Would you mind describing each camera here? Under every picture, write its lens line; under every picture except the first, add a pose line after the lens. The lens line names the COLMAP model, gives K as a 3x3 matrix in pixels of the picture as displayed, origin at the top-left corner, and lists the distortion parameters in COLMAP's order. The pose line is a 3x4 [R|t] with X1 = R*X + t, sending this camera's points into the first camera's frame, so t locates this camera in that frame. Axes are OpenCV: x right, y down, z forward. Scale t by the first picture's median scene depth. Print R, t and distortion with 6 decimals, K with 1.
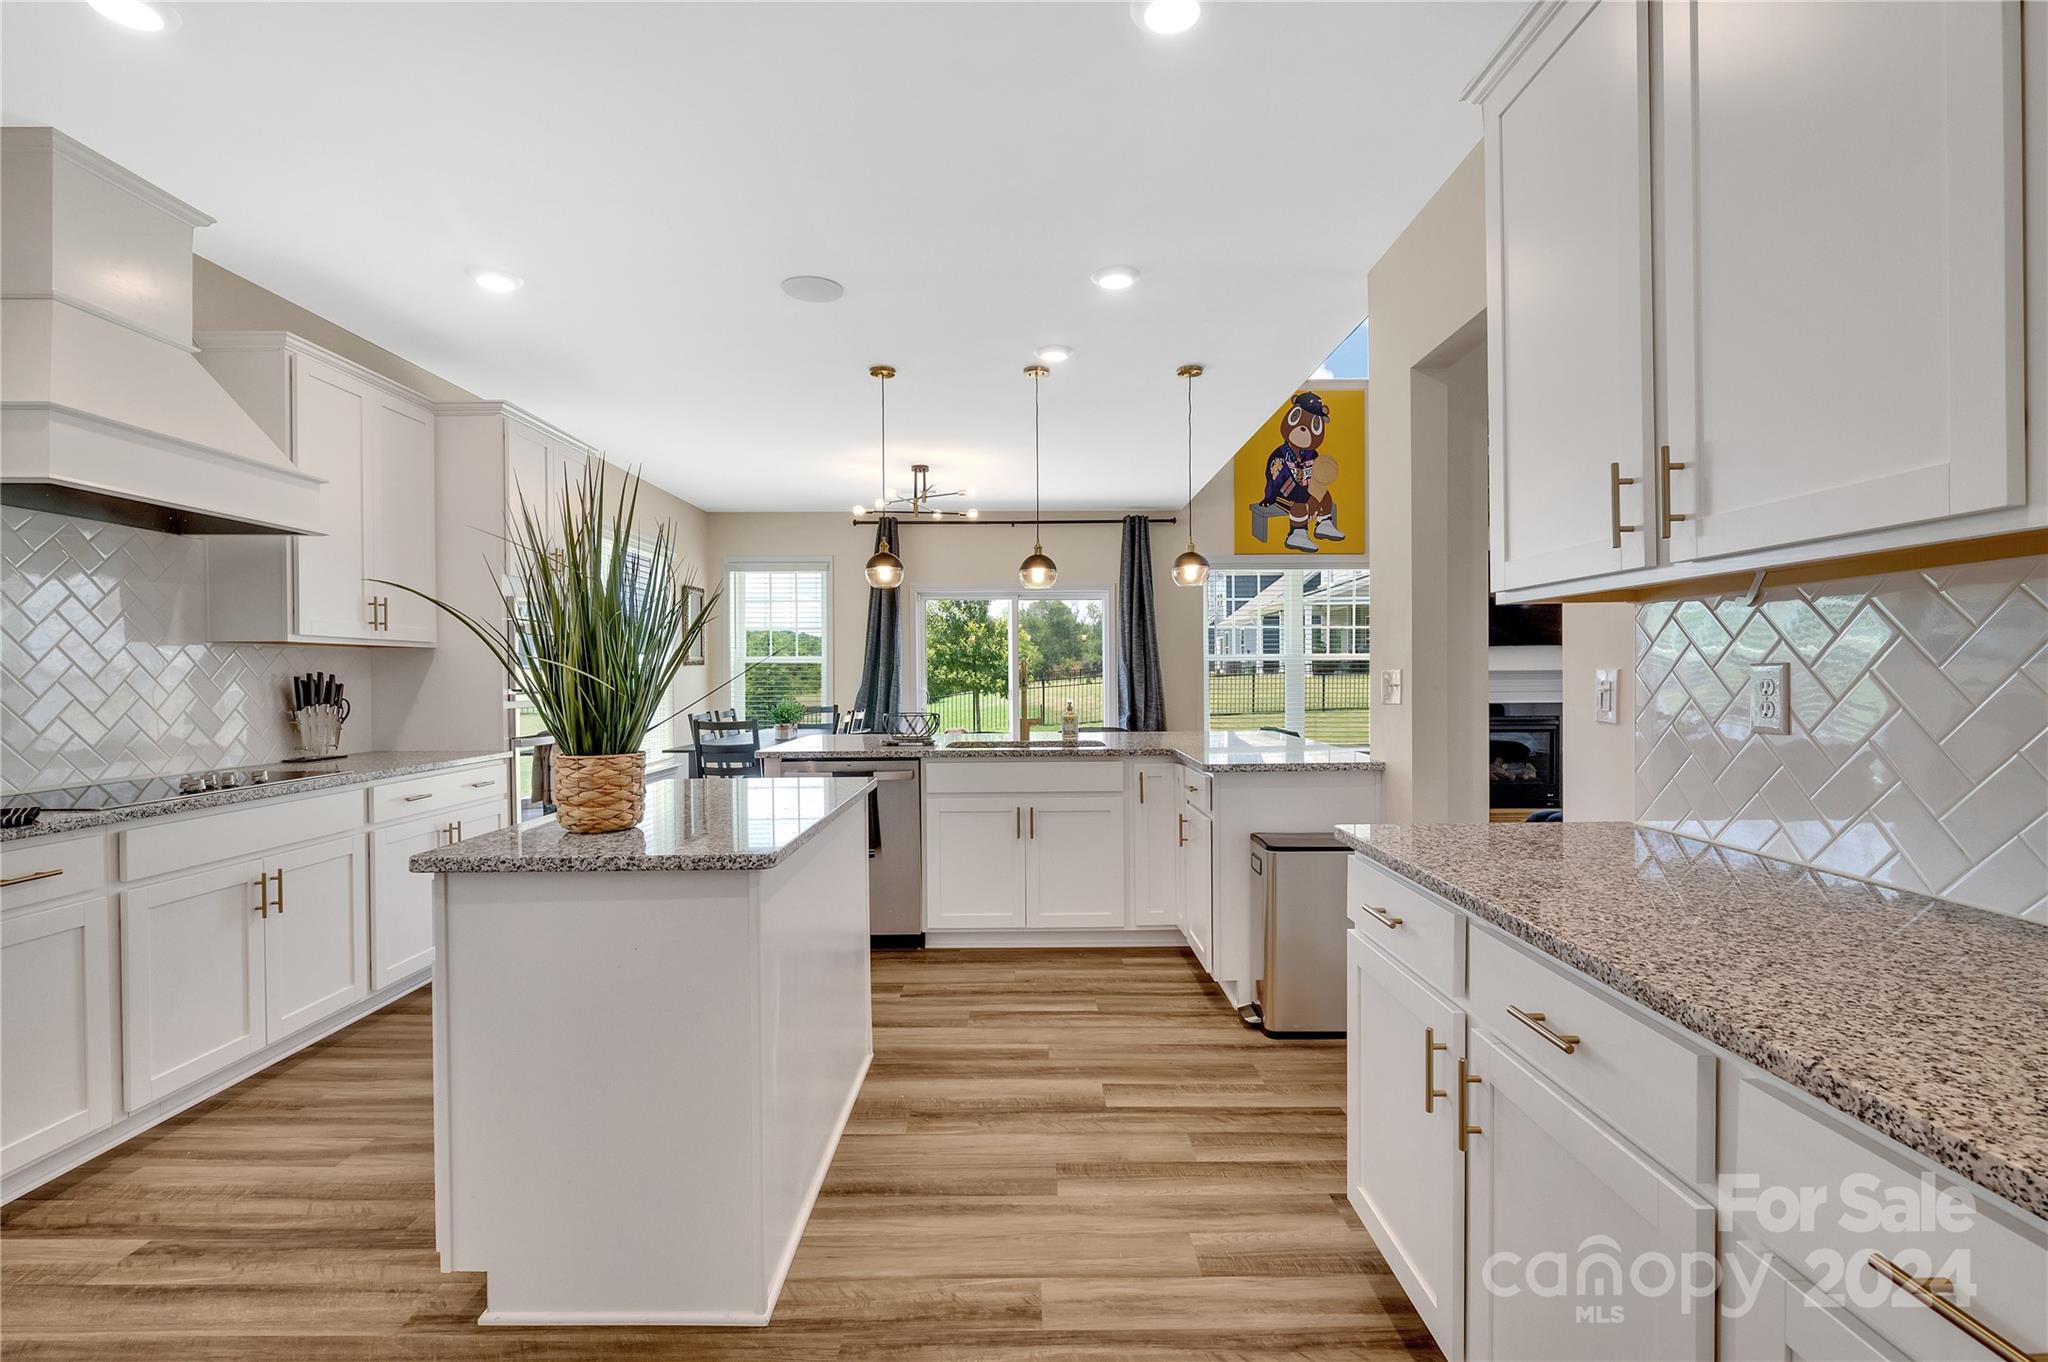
lens RADIAL K [[931.9, 0, 1027.4], [0, 931.9, 684.7], [0, 0, 1]] dist [0.018831, 0.000411]
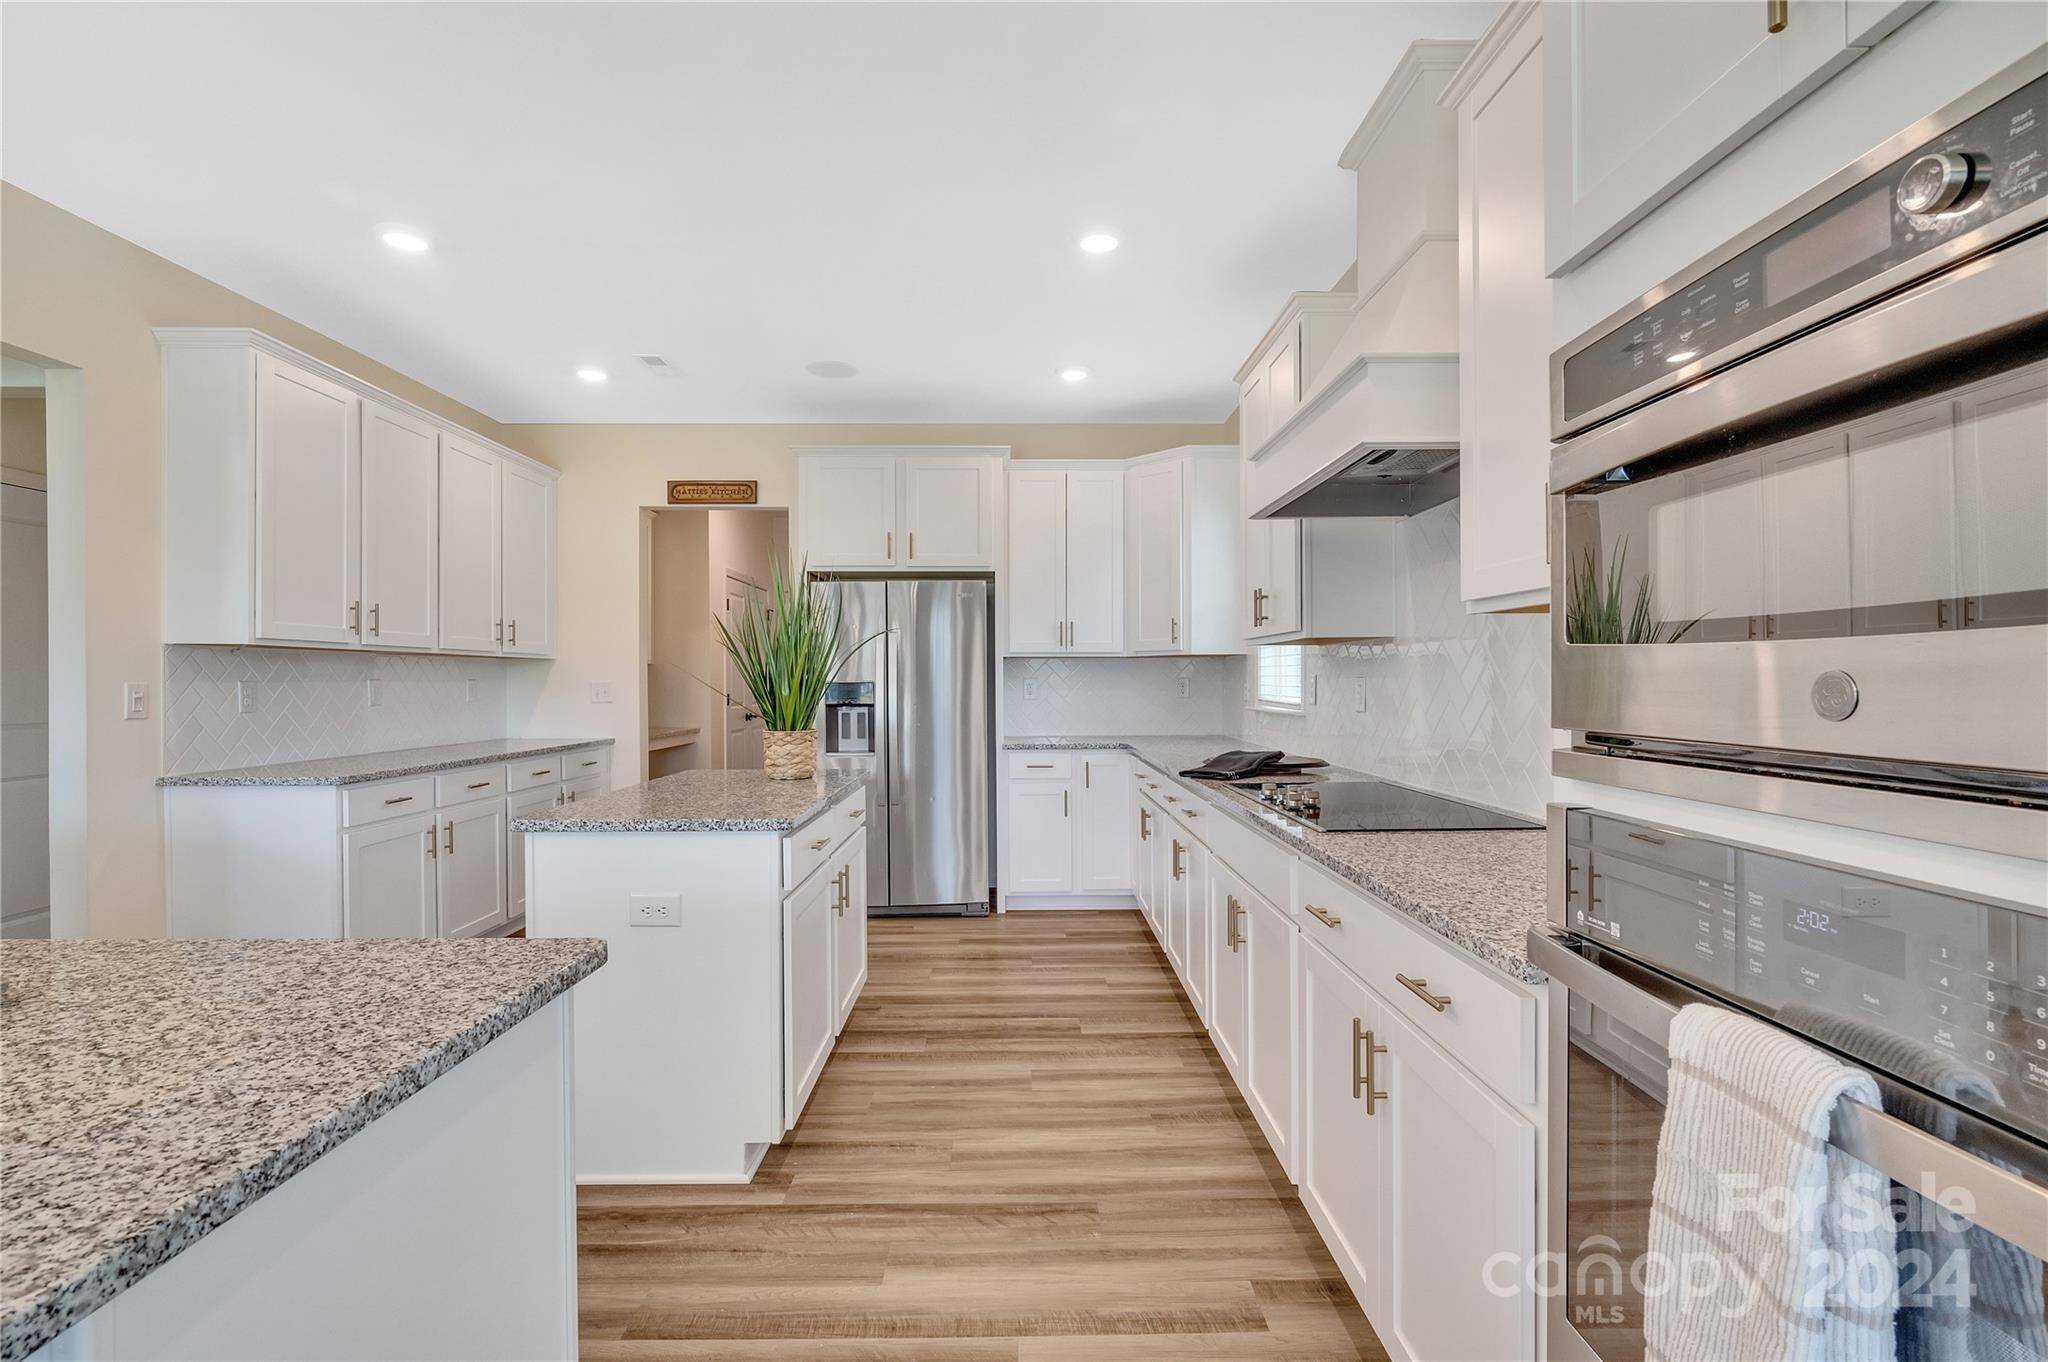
lens RADIAL K [[946.0, 0, 1028.7], [0, 946.0, 677.6], [0, 0, 1]] dist [0.000618, -0.002869]
pose [[-0.999882, 0.015350, -0.000968, -0.200094], [0.015342, 0.999854, 0.007496, -0.005850], [0.001083, 0.007480, -0.999971, 0.613872]]
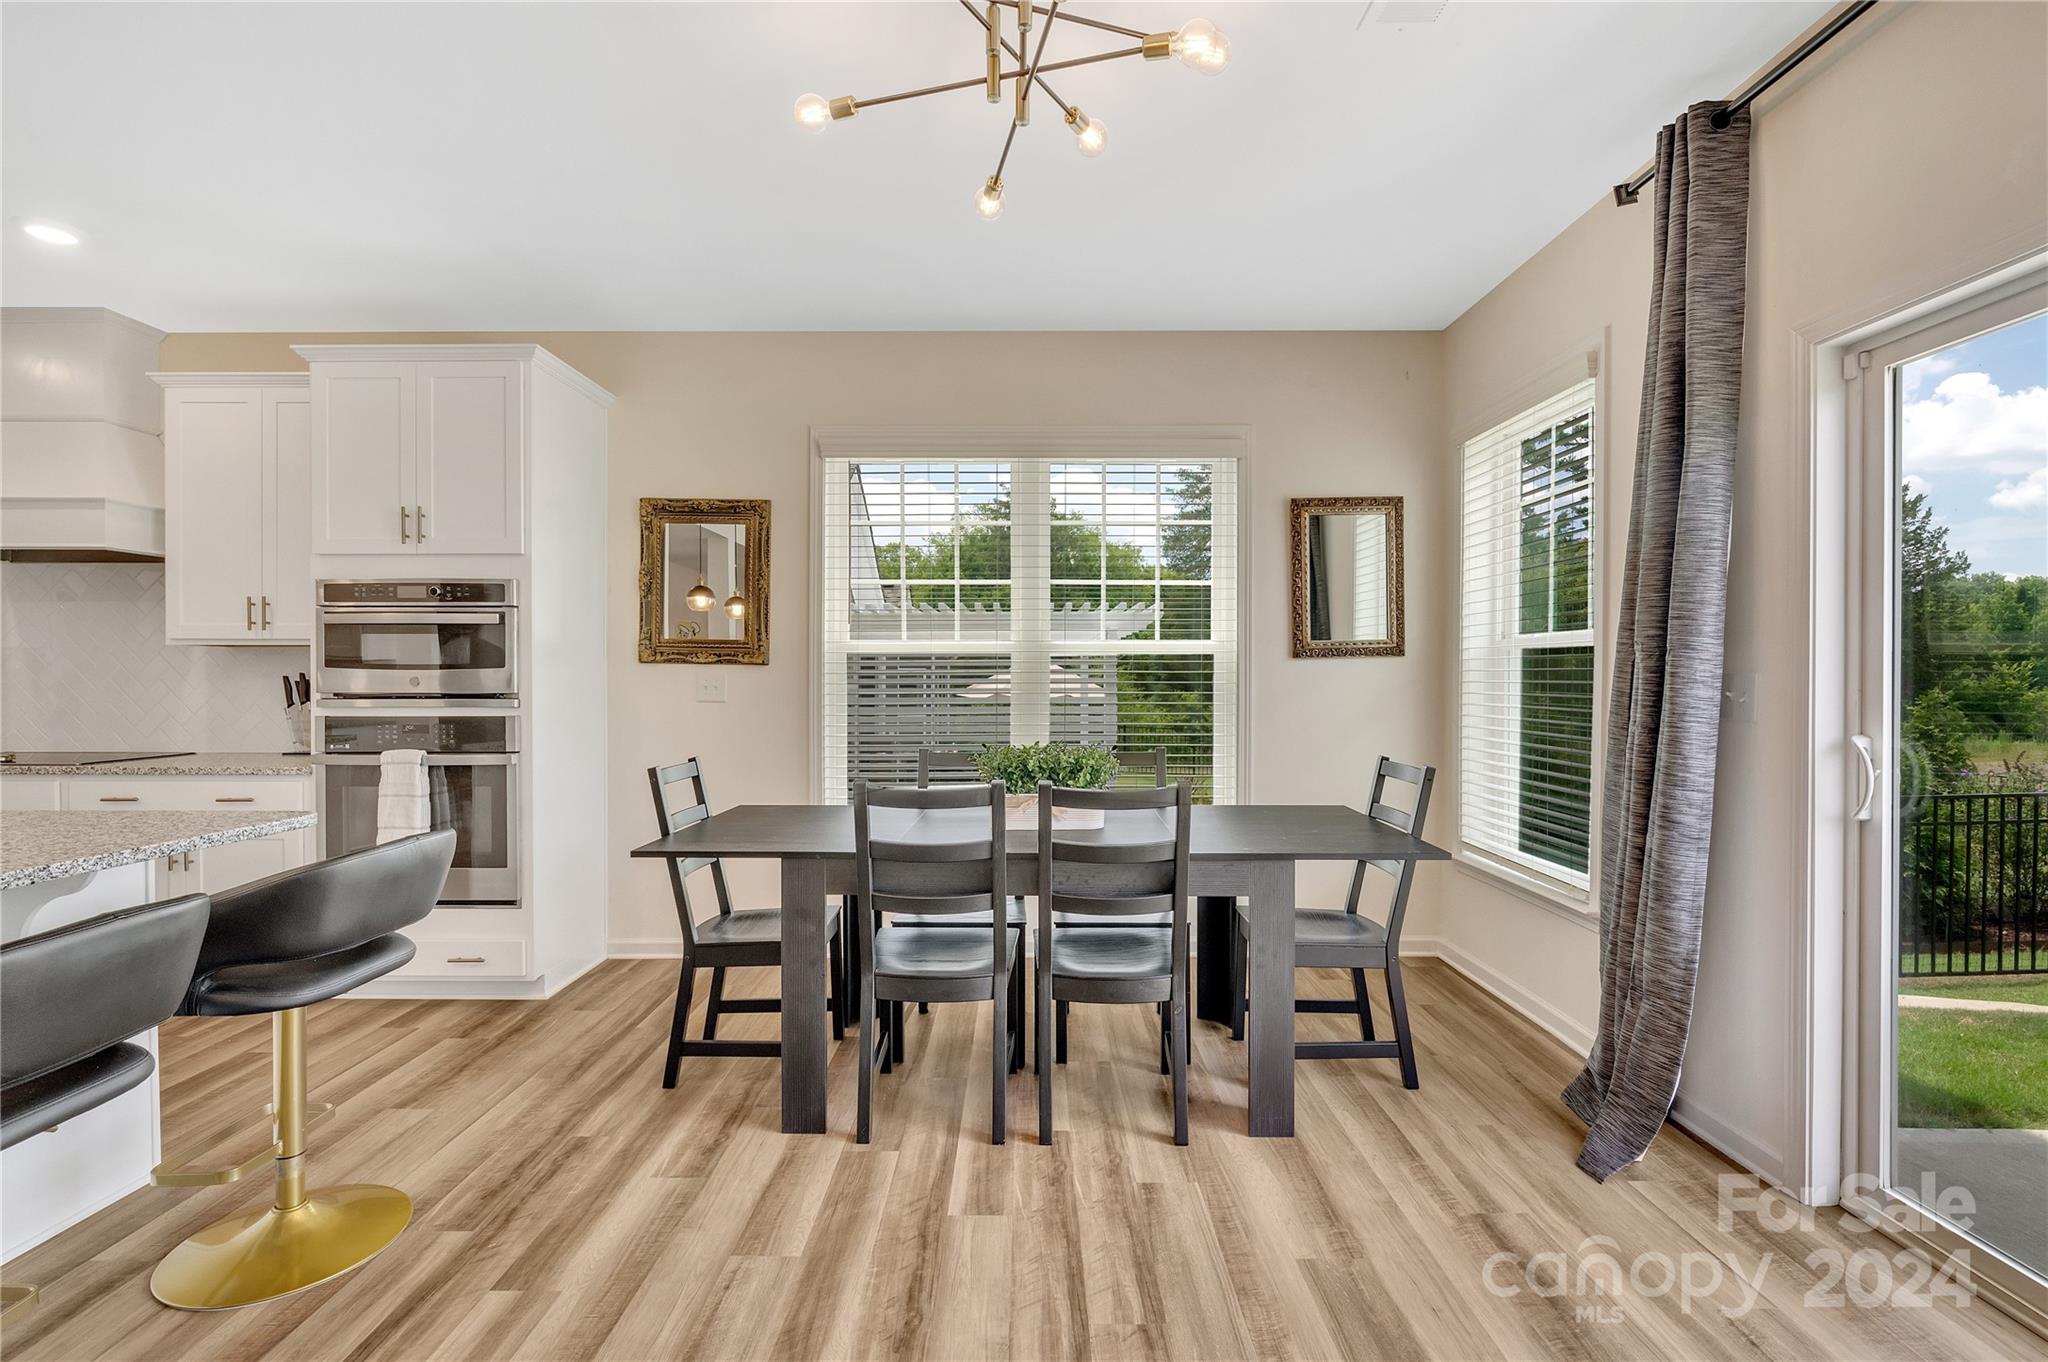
lens RADIAL K [[946.0, 0, 1020.3], [0, 946.0, 689.7], [0, 0, 1]] dist [0.000618, -0.002869]
pose [[-0.007308, 0.023456, -0.999698, 0.133640], [-0.007103, 0.999698, 0.023508, -0.010364], [0.999948, 0.007273, -0.007139, 0.795760]]
